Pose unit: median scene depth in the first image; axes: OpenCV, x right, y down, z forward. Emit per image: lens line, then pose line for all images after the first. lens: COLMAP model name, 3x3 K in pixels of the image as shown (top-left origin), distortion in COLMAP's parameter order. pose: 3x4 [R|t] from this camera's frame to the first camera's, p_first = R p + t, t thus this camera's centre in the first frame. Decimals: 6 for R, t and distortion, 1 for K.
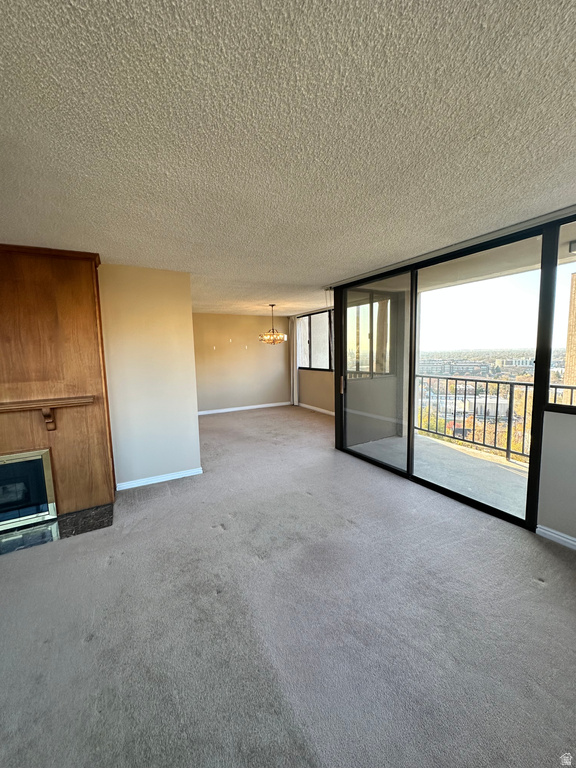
lens RADIAL K [[305.1, 0, 288.0], [0, 305.1, 384.0], [0, 0, 1]] dist [-0.001171, -0.000092]
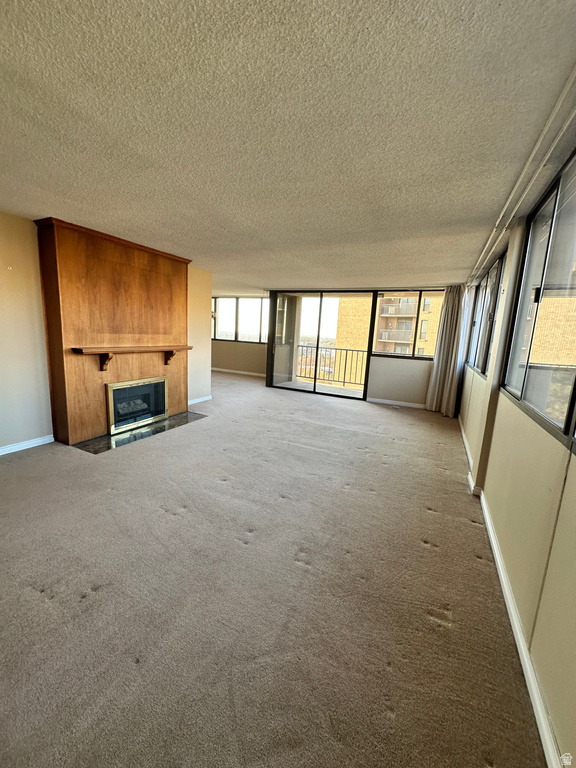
lens RADIAL K [[292.2, 0, 288.0], [0, 292.2, 384.0], [0, 0, 1]] dist [0.000277, 0.000006]
pose [[0.826233, -0.034930, 0.562244, -1.055598], [-0.007863, 0.997263, 0.073512, 0.124789], [-0.563274, -0.065159, 0.823697, -0.643801]]
